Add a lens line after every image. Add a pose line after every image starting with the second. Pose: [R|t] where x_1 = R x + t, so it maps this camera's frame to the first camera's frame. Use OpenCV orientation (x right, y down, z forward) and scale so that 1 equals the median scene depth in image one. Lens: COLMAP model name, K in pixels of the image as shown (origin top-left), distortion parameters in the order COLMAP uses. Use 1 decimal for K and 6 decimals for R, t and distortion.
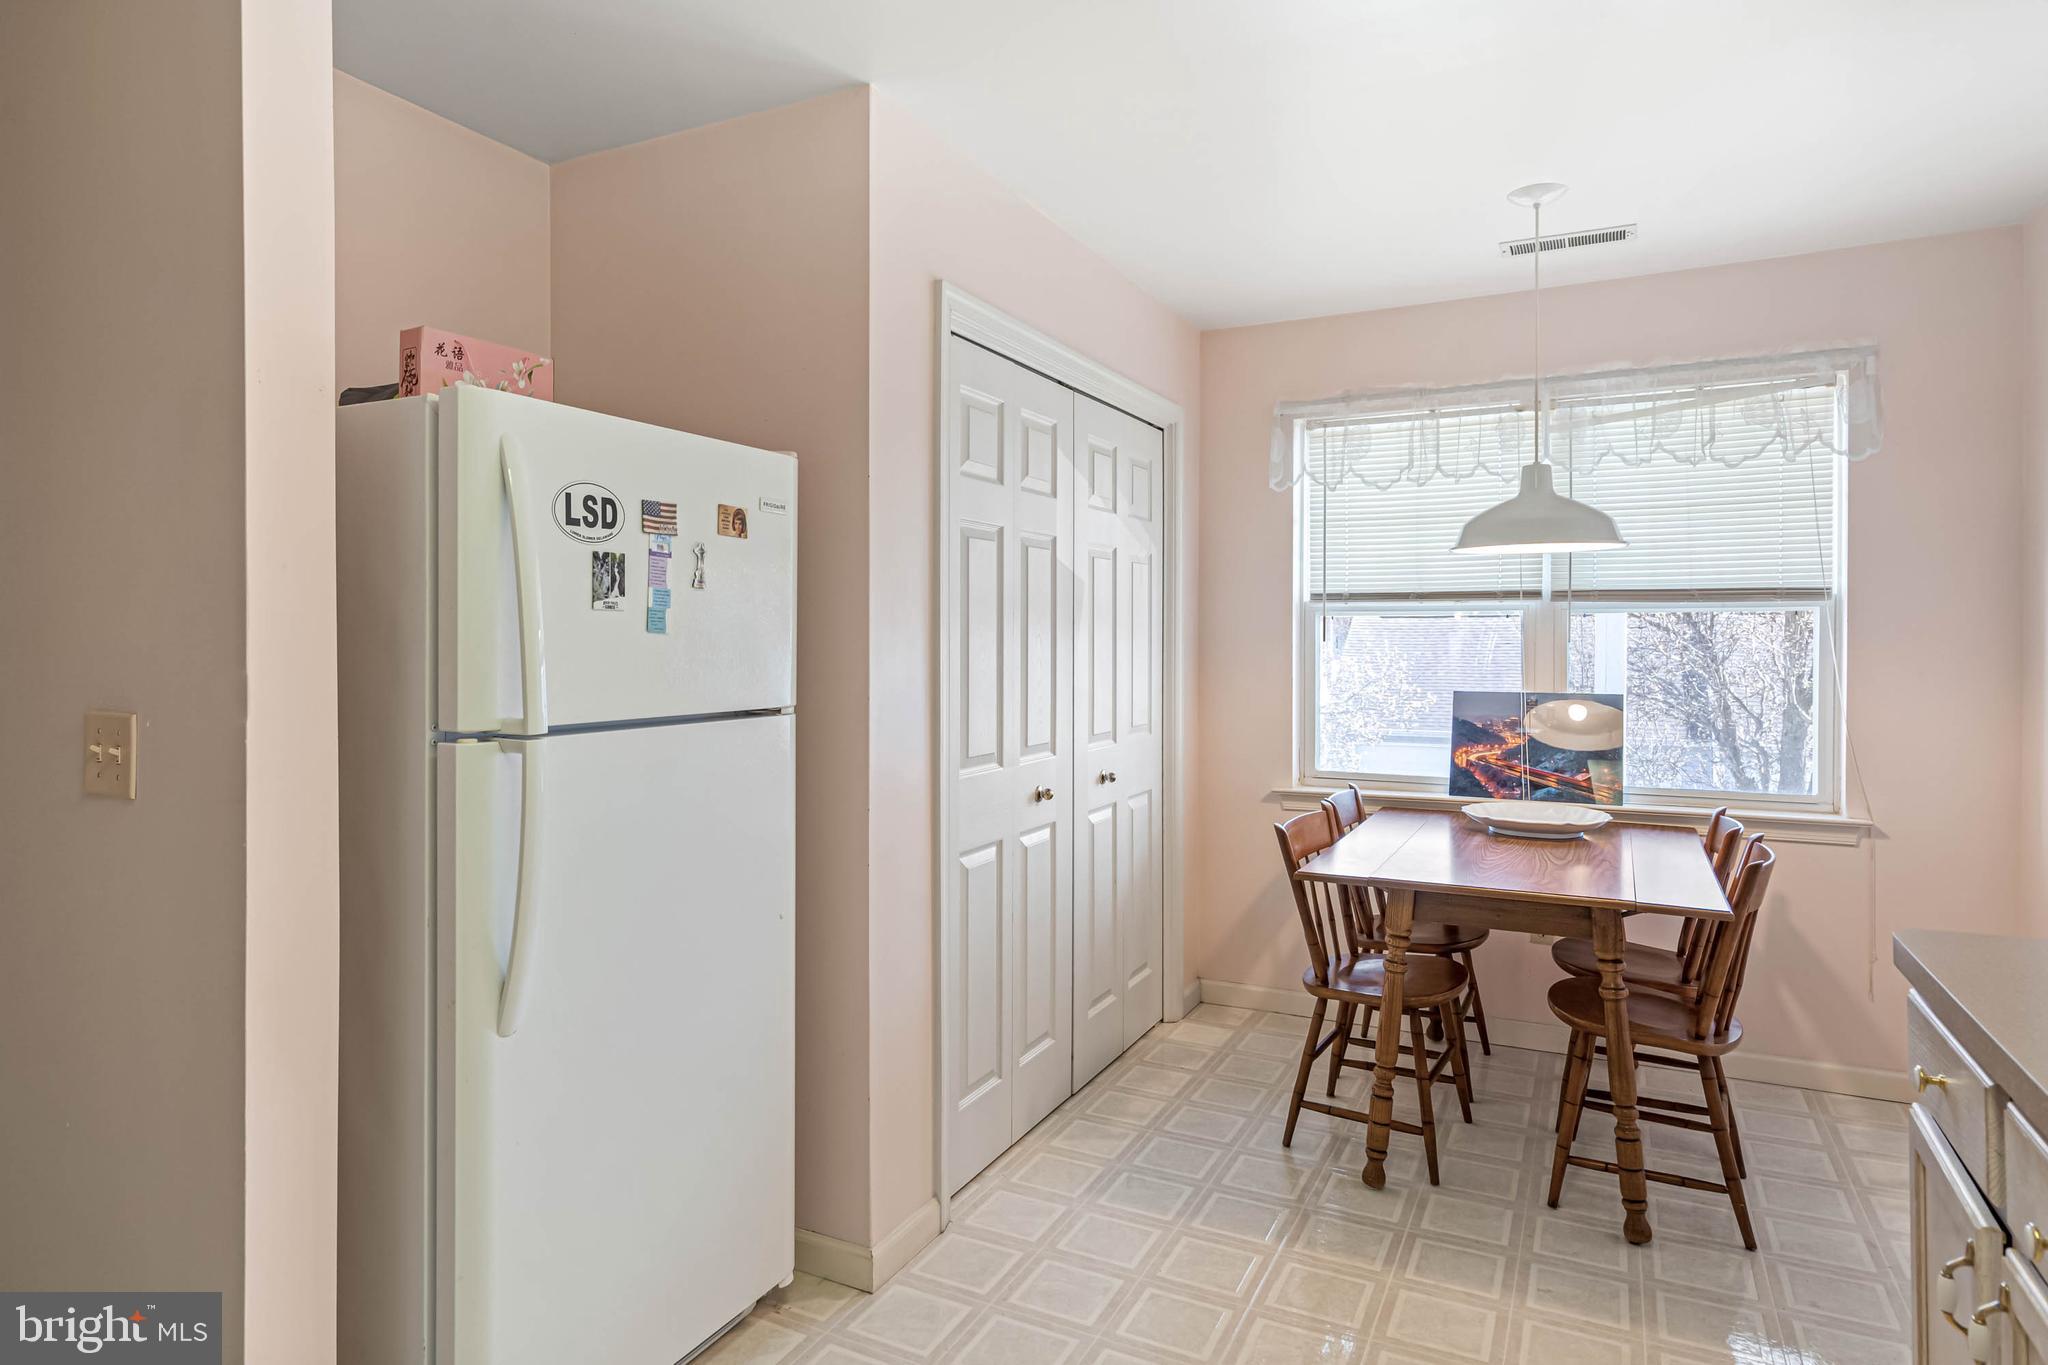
lens RADIAL K [[1180.1, 0, 945.0], [0, 1180.1, 641.7], [0, 0, 1]] dist [0.007263, -0.000016]
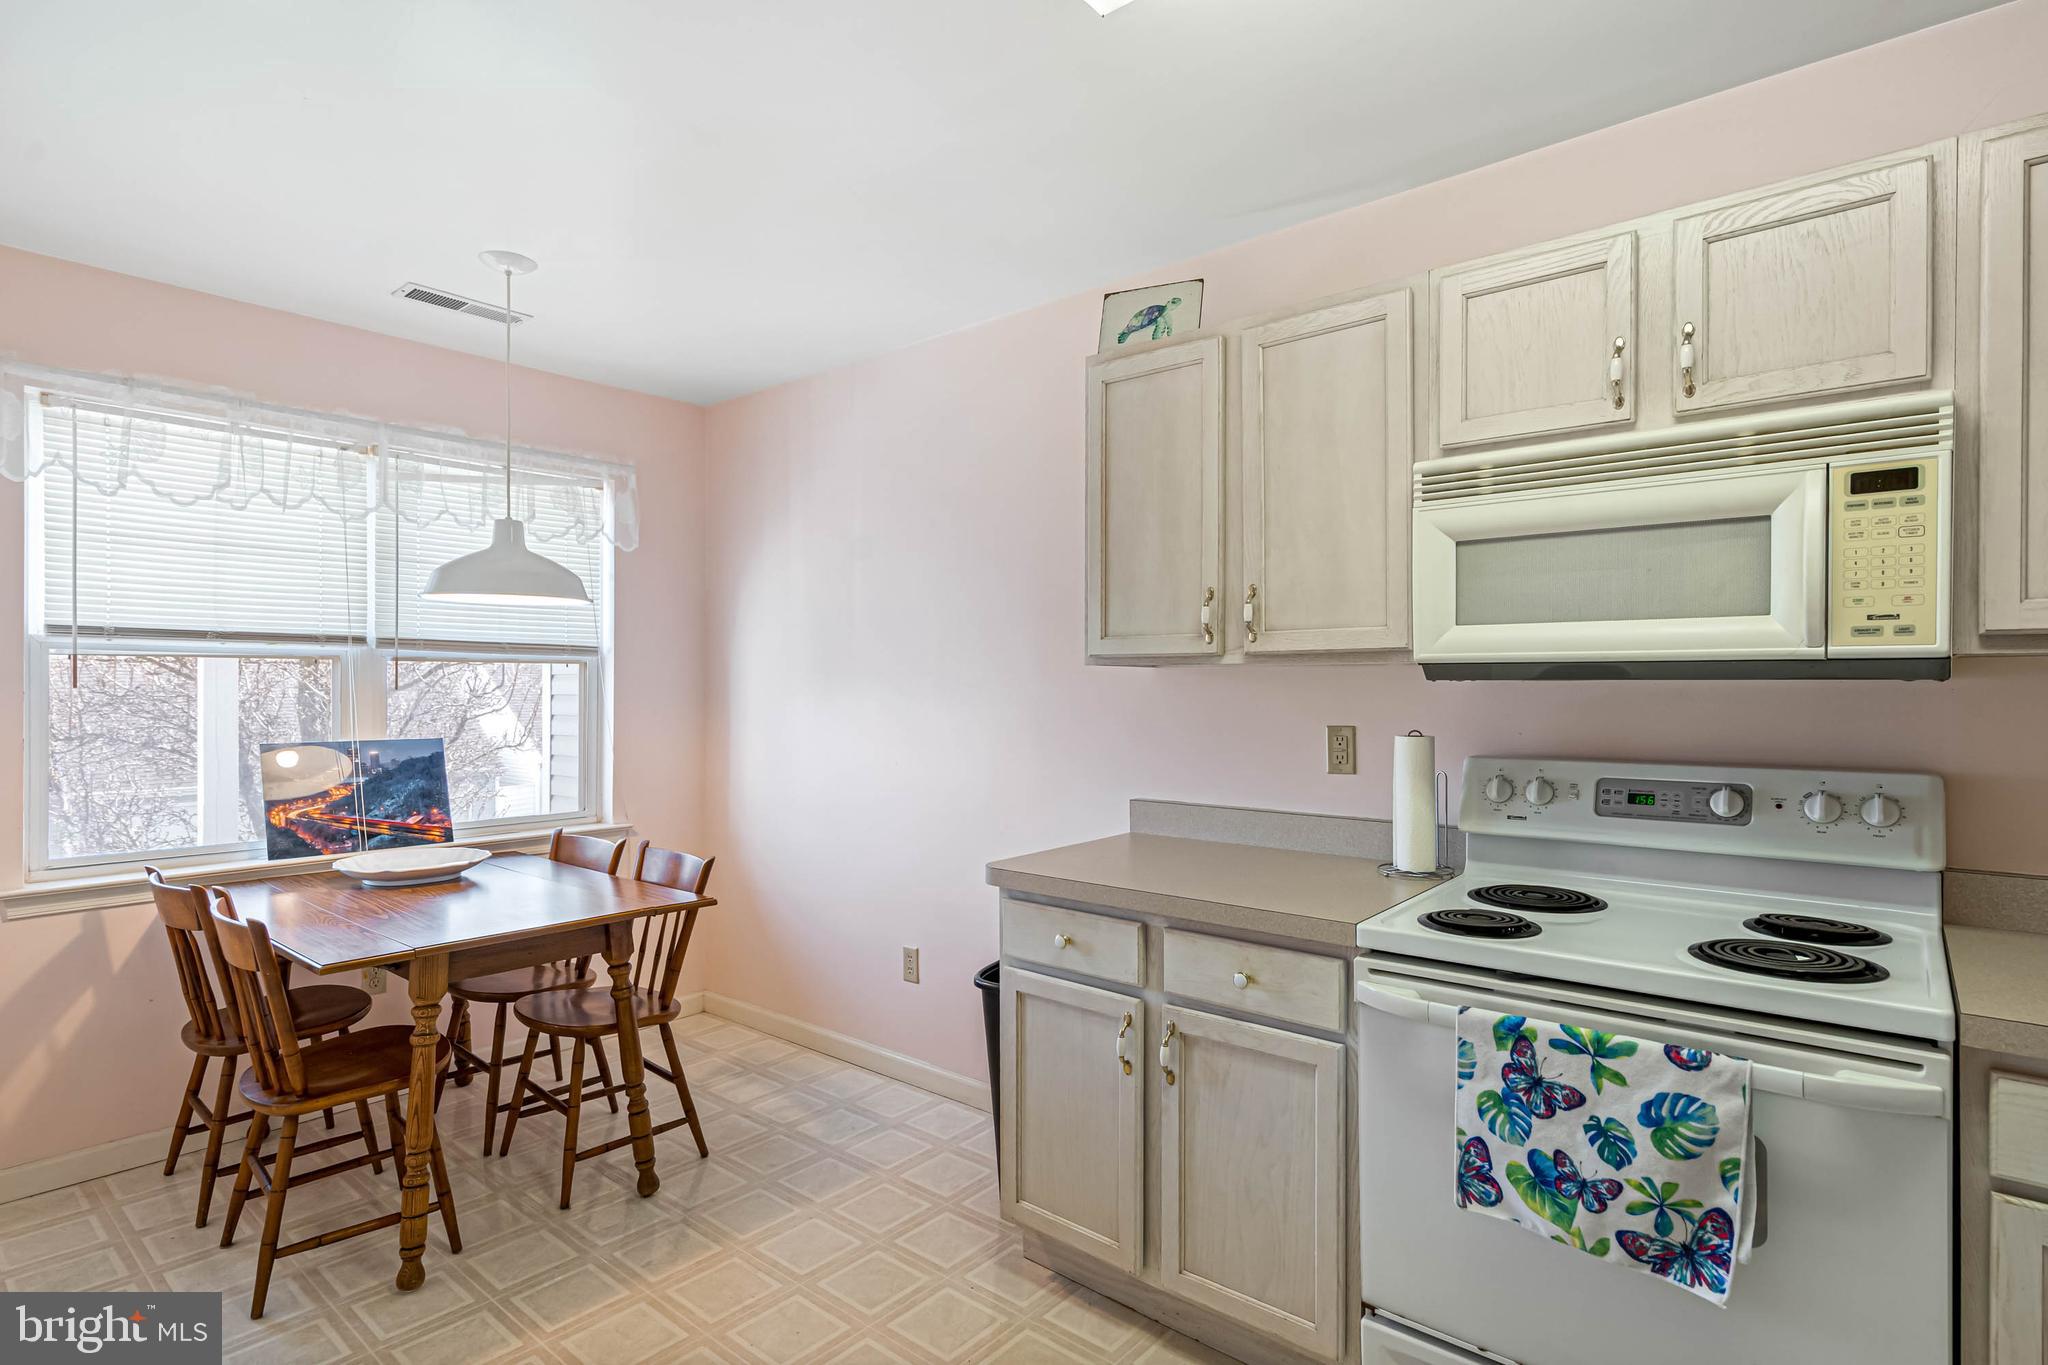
lens RADIAL K [[1078.3, 0, 1031.4], [0, 1078.3, 687.5], [0, 0, 1]] dist [0.003916, 0.004433]
pose [[0.184084, 0.000521, 0.982910, -0.285980], [-0.000595, 1.000000, -0.000418, -0.001007], [-0.982910, -0.000508, 0.184084, 0.294424]]
